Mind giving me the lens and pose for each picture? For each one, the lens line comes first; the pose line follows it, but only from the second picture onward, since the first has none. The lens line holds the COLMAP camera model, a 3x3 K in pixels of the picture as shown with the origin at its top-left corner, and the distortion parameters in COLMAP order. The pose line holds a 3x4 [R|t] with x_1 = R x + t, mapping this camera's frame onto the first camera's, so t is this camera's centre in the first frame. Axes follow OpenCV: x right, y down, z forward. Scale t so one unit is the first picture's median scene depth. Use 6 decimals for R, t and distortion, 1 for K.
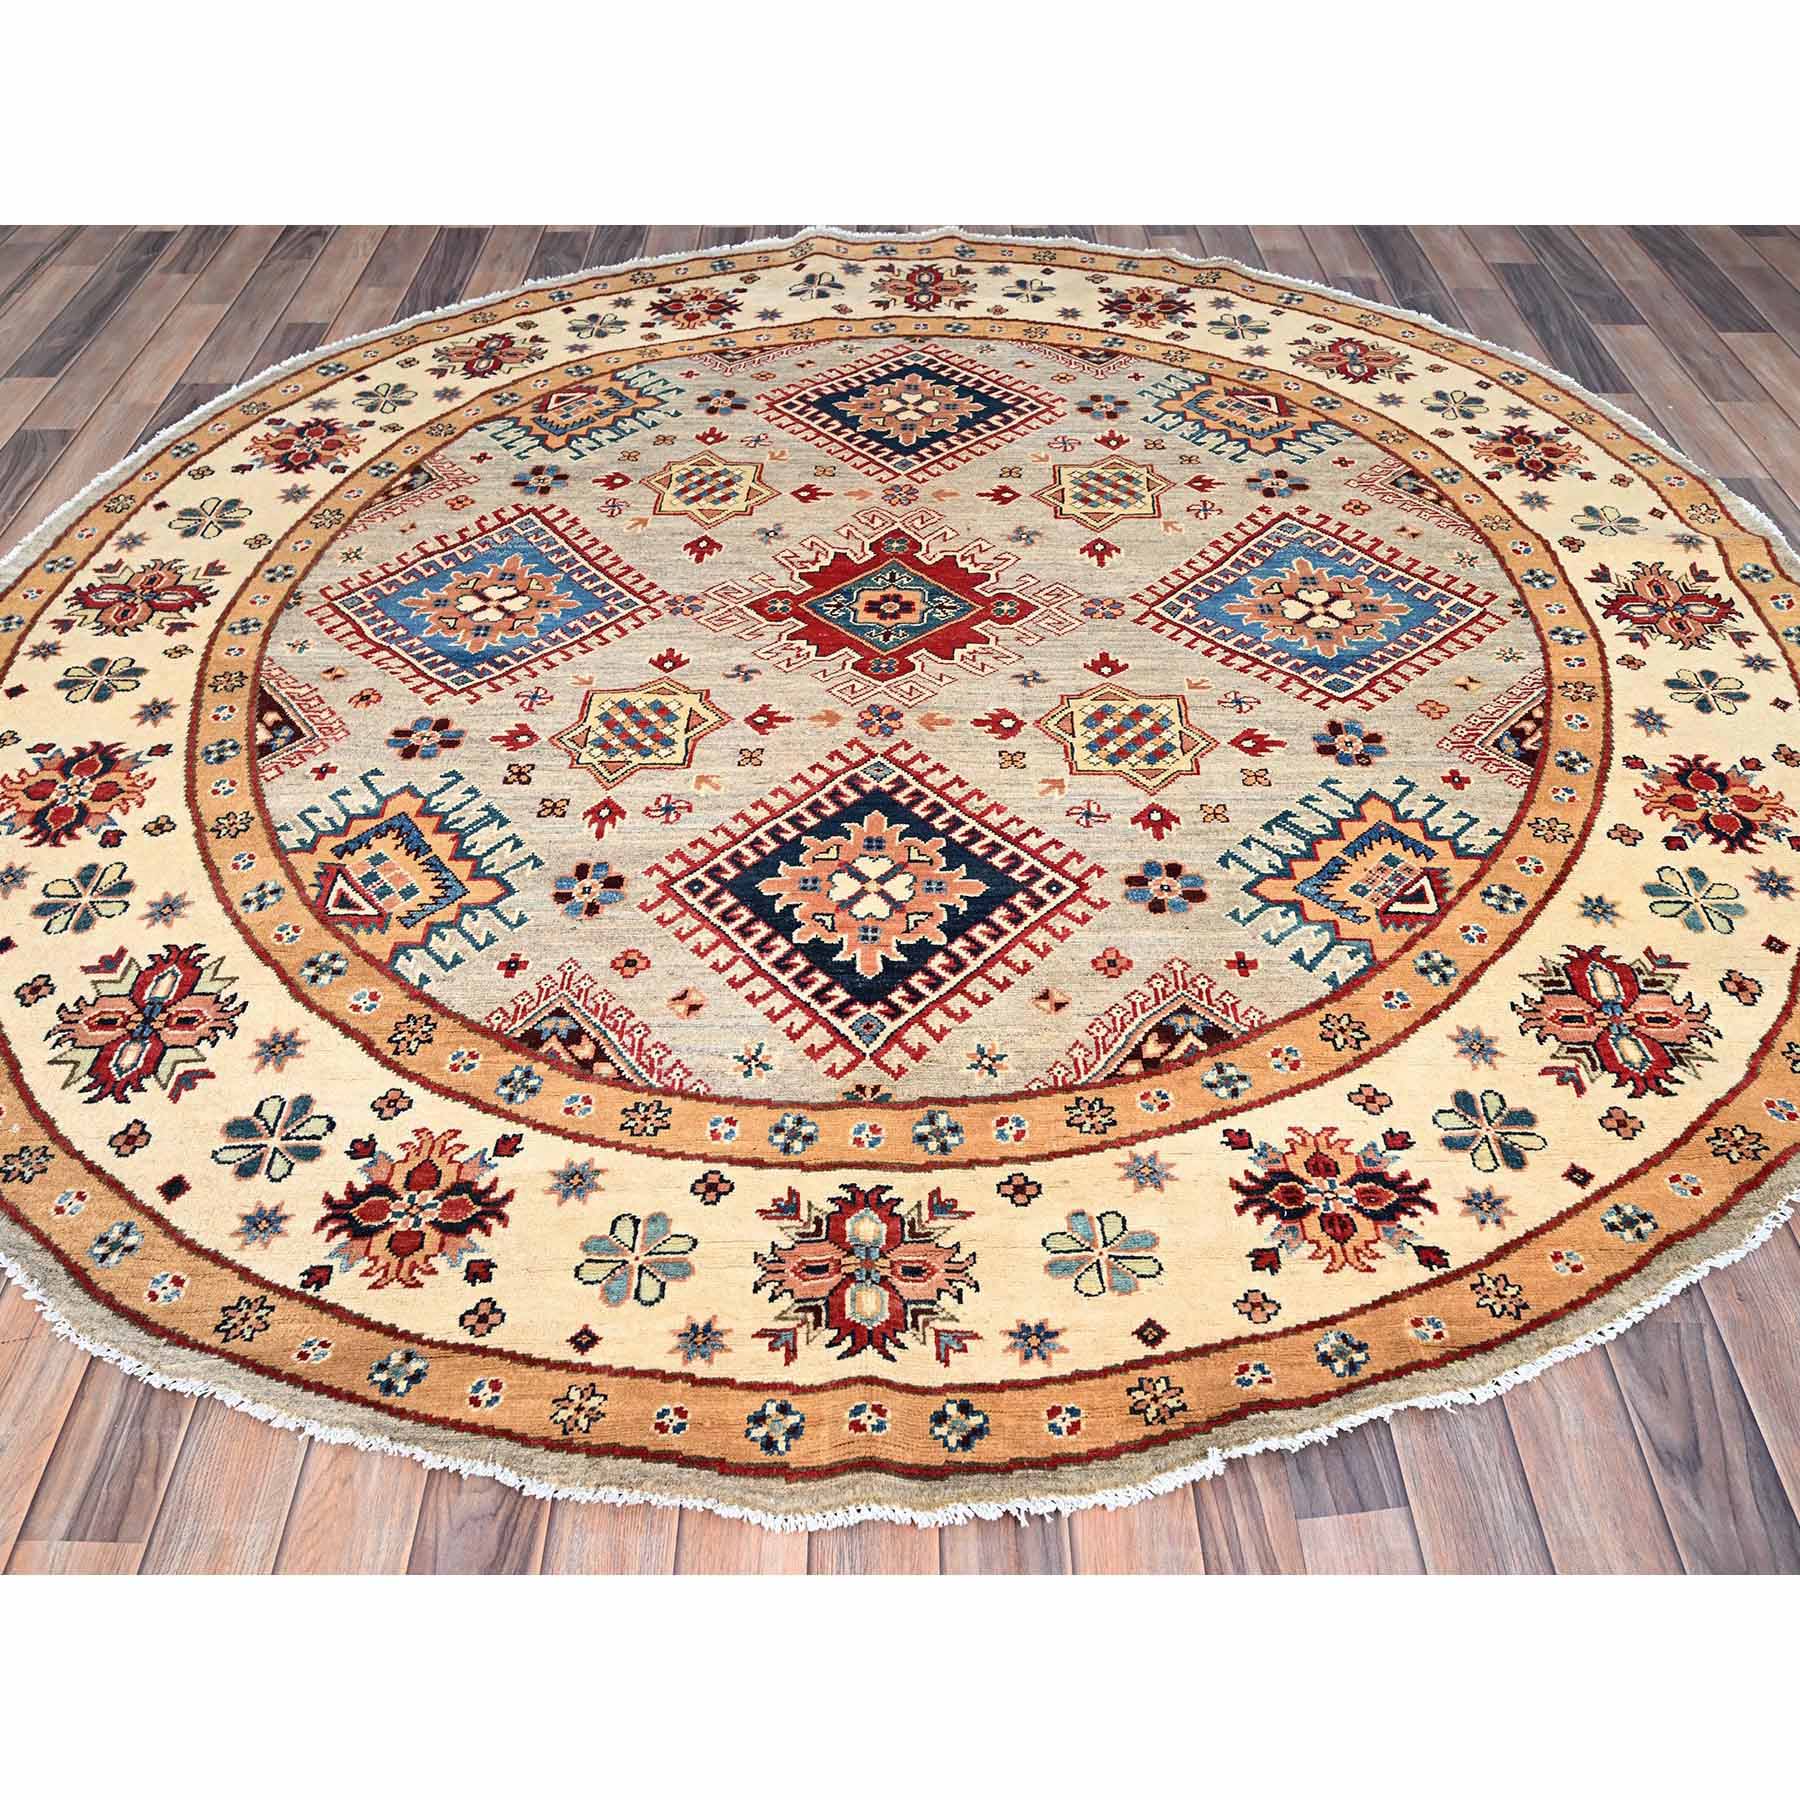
lens RADIAL K [[1574.3, 0, 896.5], [0, 1574.3, 899.3], [0, 0, 1]] dist [-0.006343, 0.001458]
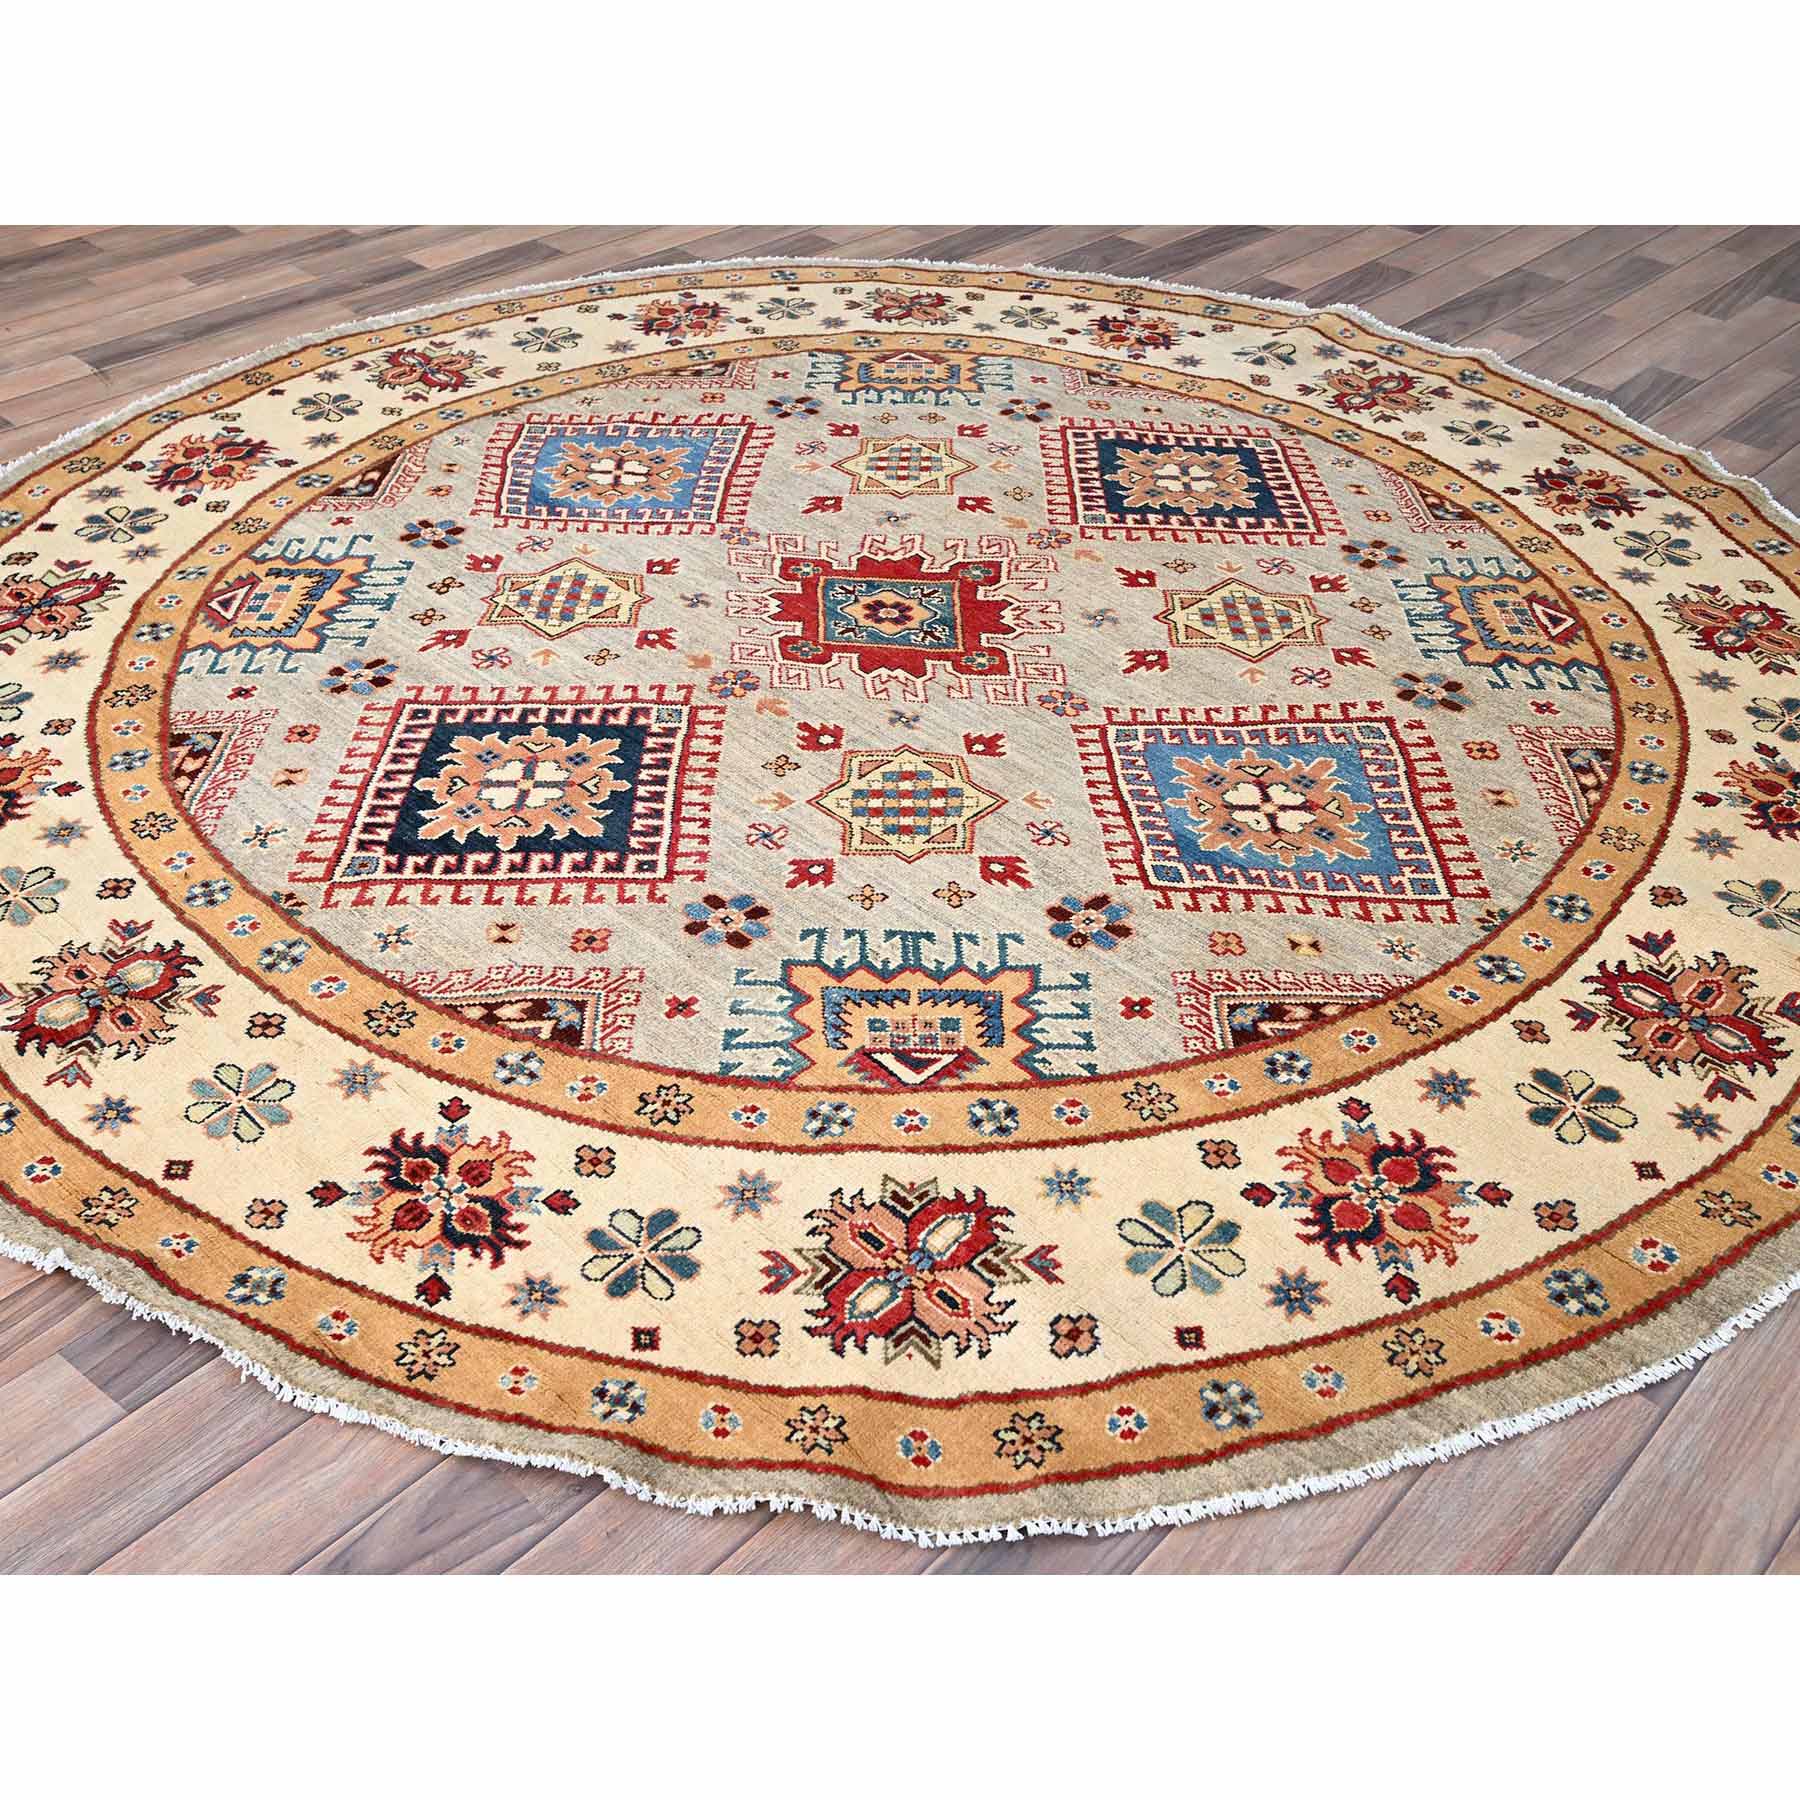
lens RADIAL K [[1839.5, 0, 902.4], [0, 1839.5, 898.3], [0, 0, 1]] dist [-0.004030, 0.000000]
pose [[0.722924, 0.443648, -0.529676, 0.713808], [-0.496424, 0.866729, 0.048418, -0.106704], [0.480566, 0.227942, 0.846817, 0.141109]]
